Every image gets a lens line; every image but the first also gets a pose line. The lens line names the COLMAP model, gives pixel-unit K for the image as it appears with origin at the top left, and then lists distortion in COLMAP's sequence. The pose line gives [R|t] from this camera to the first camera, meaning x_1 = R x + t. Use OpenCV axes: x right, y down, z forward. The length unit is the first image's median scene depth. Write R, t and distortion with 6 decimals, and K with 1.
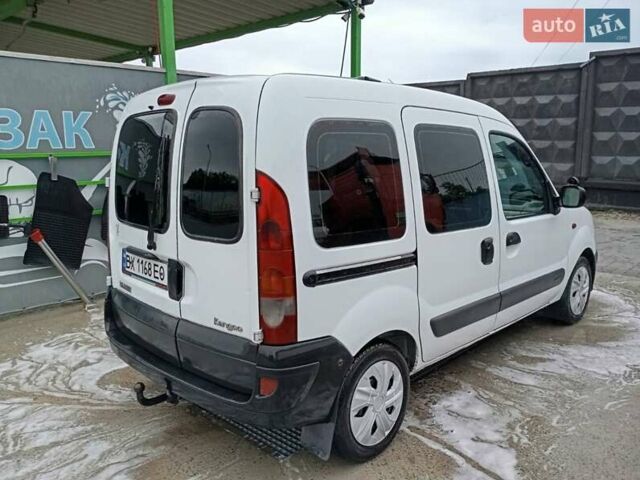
lens RADIAL K [[542.3, 0, 321.7], [0, 542.3, 239.6], [0, 0, 1]] dist [0.062287, -0.089538]
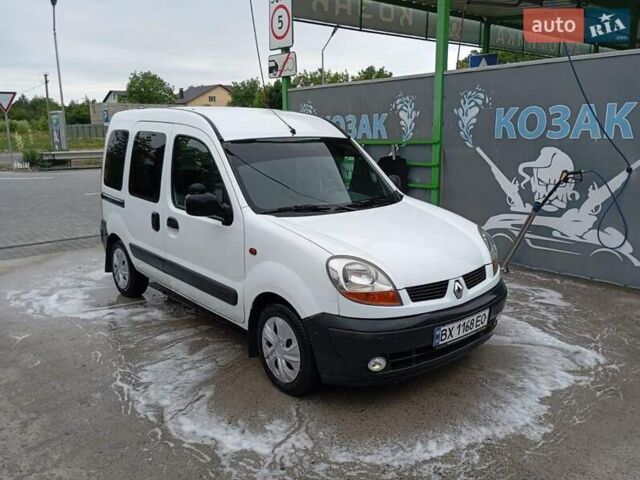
lens RADIAL K [[531.9, 0, 323.7], [0, 531.9, 238.8], [0, 0, 1]] dist [0.070170, -0.078869]
pose [[-0.100418, 0.205095, -0.973577, 1.797931], [-0.168566, 0.960870, 0.219804, -0.347849], [0.980562, 0.186184, -0.061916, 1.694400]]
